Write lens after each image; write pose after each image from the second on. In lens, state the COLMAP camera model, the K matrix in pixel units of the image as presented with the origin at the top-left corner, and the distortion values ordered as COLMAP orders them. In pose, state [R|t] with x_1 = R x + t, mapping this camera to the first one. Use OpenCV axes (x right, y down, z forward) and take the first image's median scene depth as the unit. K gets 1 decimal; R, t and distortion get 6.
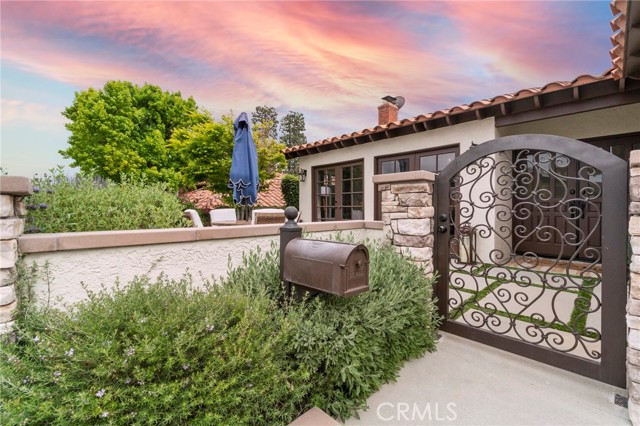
lens RADIAL K [[278.9, 0, 314.4], [0, 278.9, 207.5], [0, 0, 1]] dist [-0.000929, -0.000775]
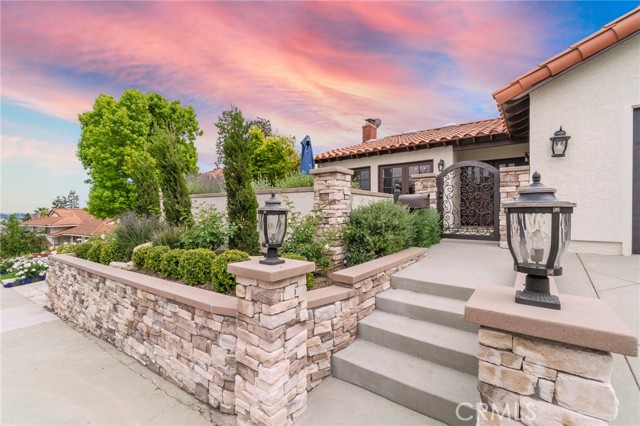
lens RADIAL K [[278.9, 0, 314.4], [0, 278.9, 207.5], [0, 0, 1]] dist [-0.000929, -0.000775]
pose [[0.987622, 0.004279, 0.156795, -0.188103], [-0.001274, 0.999814, -0.019264, 0.040256], [-0.156848, 0.018826, 0.987443, -0.229677]]
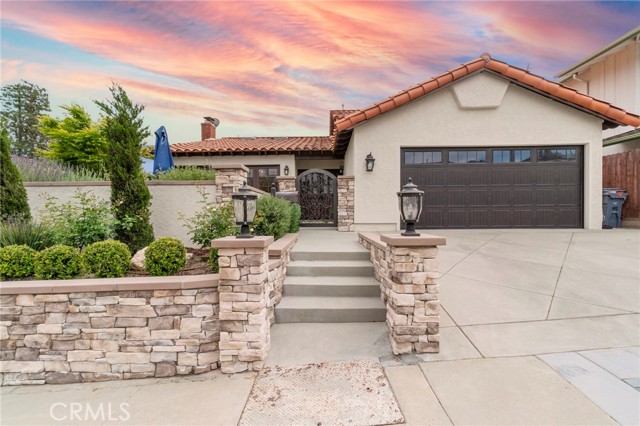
lens RADIAL K [[278.9, 0, 314.4], [0, 278.9, 207.5], [0, 0, 1]] dist [-0.000929, -0.000775]
pose [[0.703931, 0.008647, 0.710216, -0.300920], [0.009125, 0.999733, -0.021217, 0.052670], [-0.710210, 0.021416, 0.703664, -0.245745]]
